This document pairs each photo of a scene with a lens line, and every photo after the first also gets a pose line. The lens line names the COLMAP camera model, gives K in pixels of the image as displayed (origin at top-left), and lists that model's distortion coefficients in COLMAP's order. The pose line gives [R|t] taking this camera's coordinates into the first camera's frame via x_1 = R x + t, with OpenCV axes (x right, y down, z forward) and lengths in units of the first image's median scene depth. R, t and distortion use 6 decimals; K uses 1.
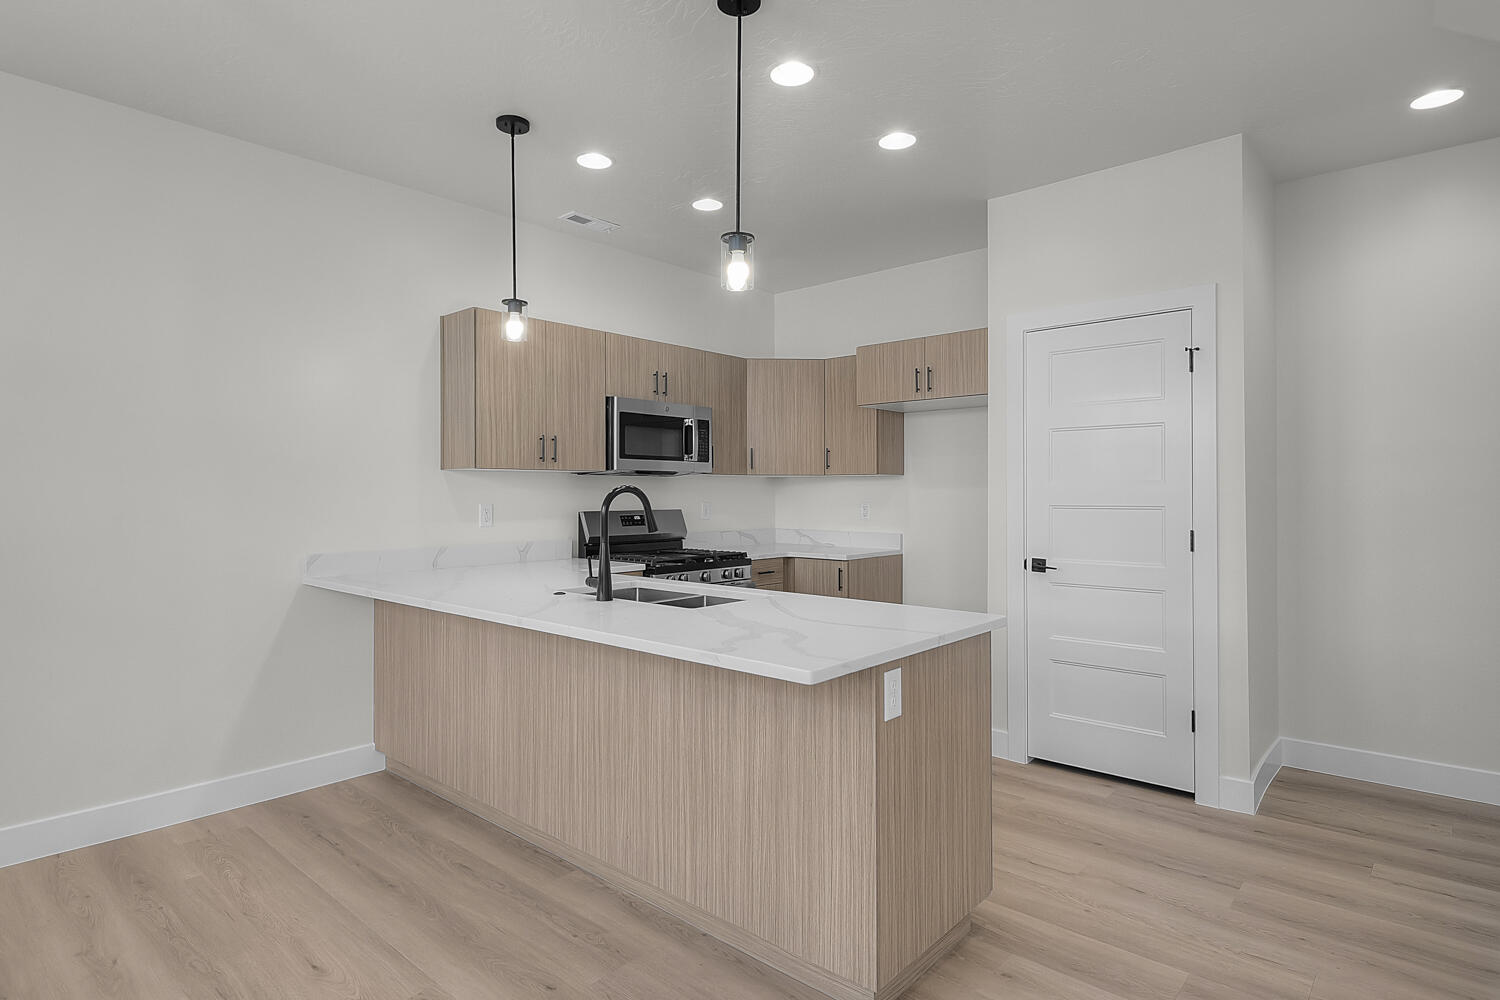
lens RADIAL K [[790.5, 0, 742.2], [0, 790.5, 489.4], [0, 0, 1]] dist [0.020963, -0.017980]
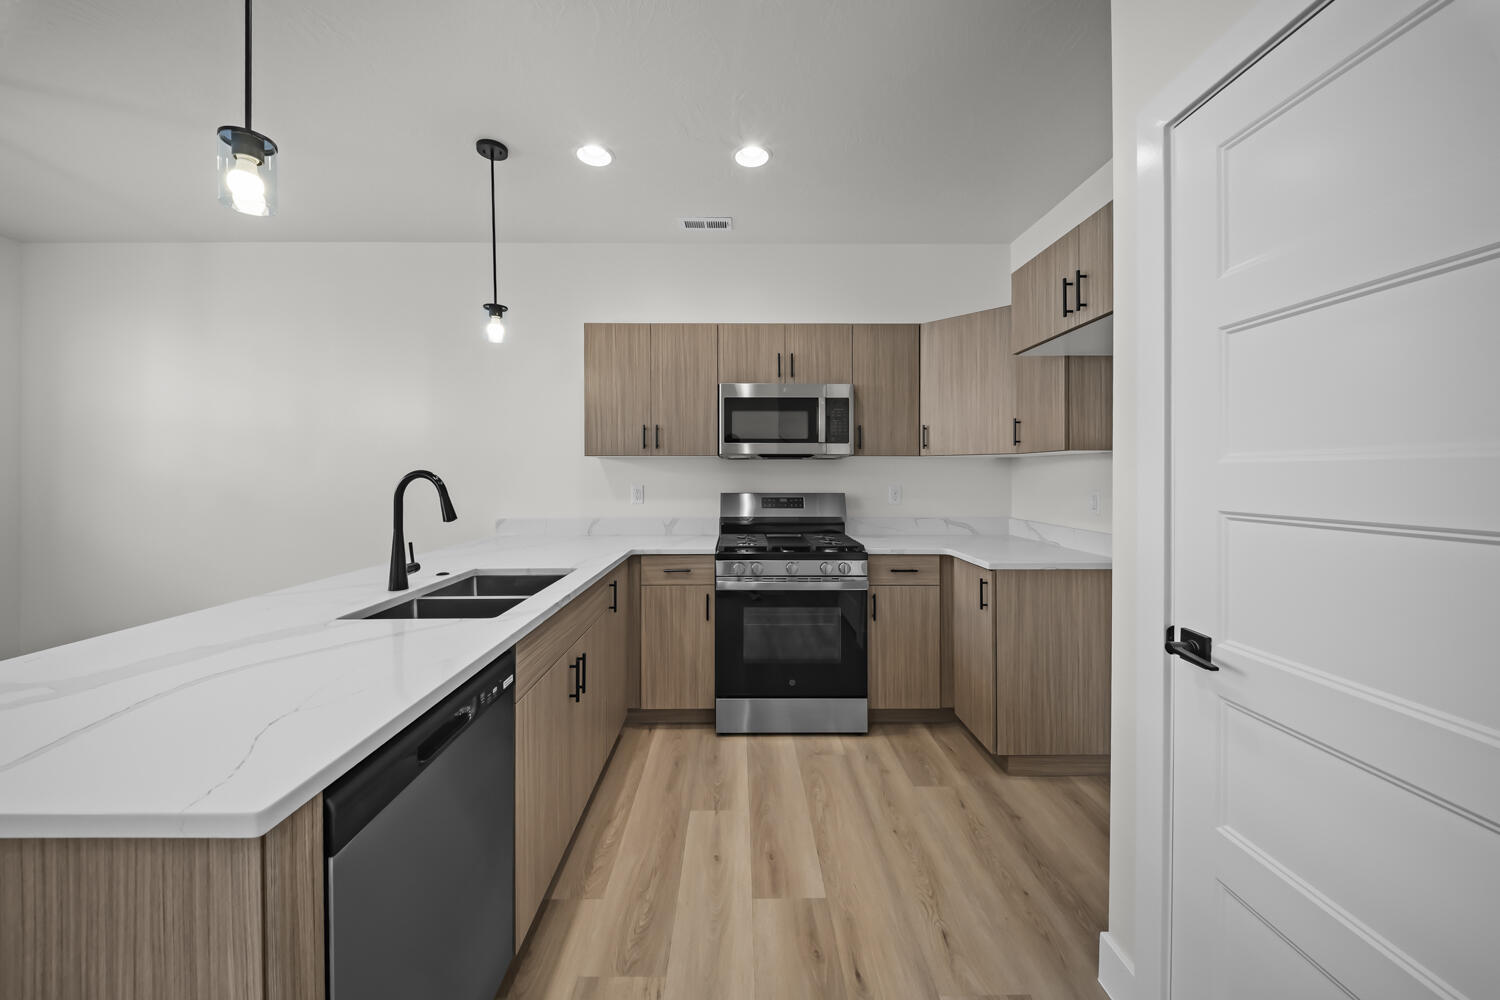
lens RADIAL K [[534.0, 0, 741.8], [0, 534.0, 479.9], [0, 0, 1]] dist [0.000034, -0.000028]
pose [[0.670957, 0.009084, -0.741440, 0.465375], [0.004173, 0.999863, 0.016026, -0.002840], [0.741484, -0.013847, 0.670827, 0.677329]]
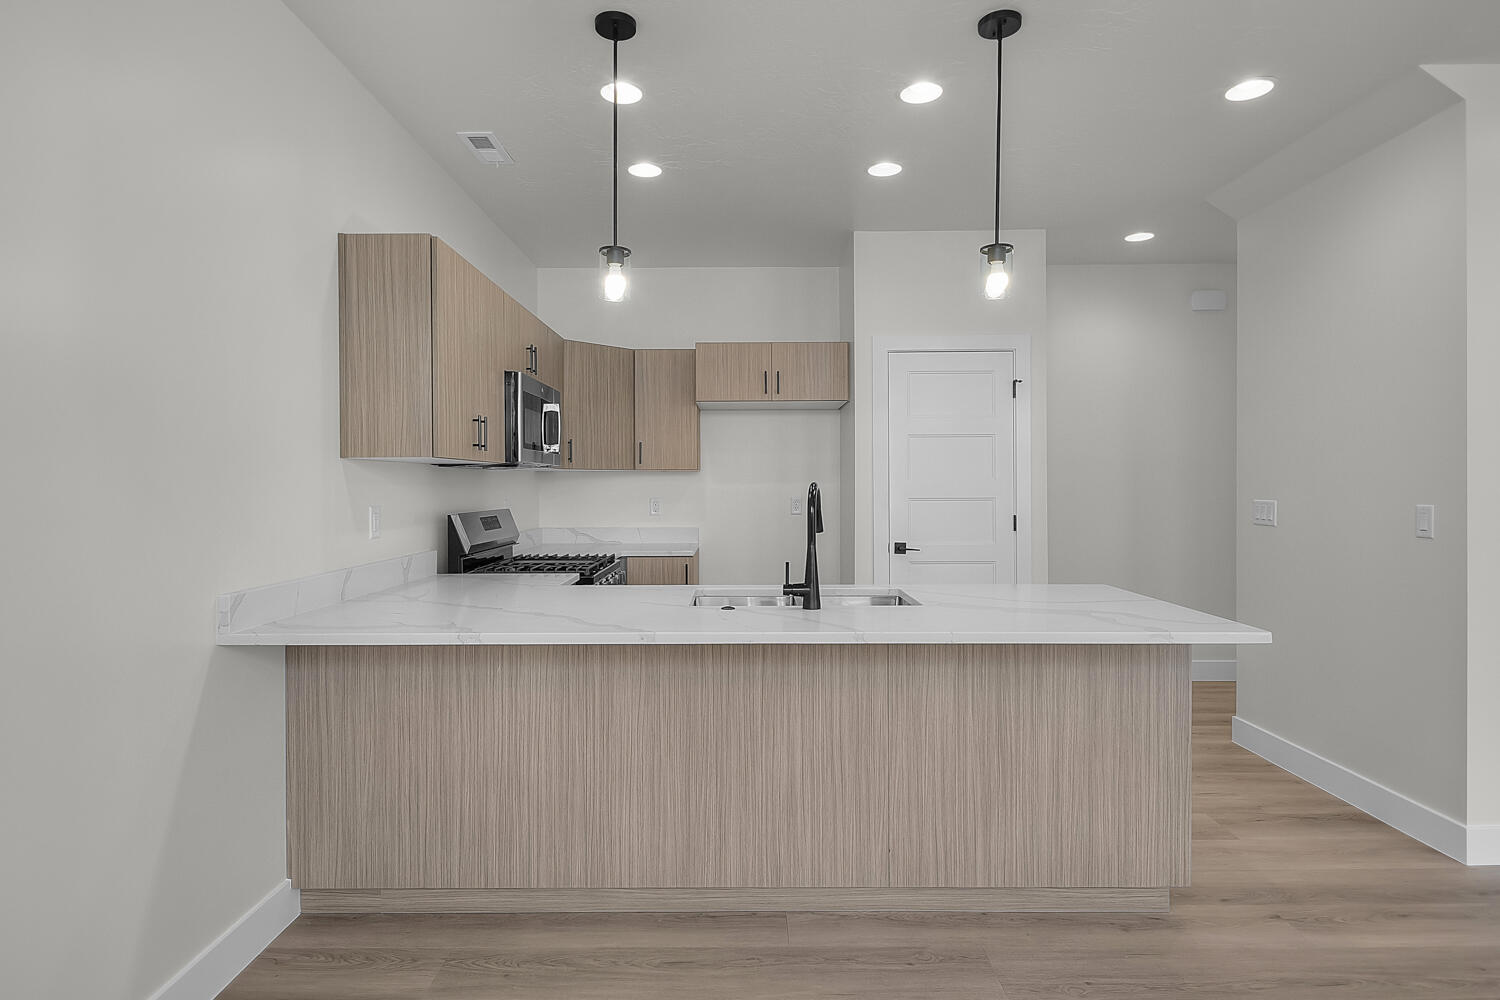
lens RADIAL K [[790.5, 0, 742.2], [0, 790.5, 489.4], [0, 0, 1]] dist [0.020963, -0.017980]
pose [[0.749142, -0.005132, 0.662389, -0.652414], [-0.000700, 0.999963, 0.008540, -0.003729], [-0.662409, -0.006861, 0.749111, 0.289137]]
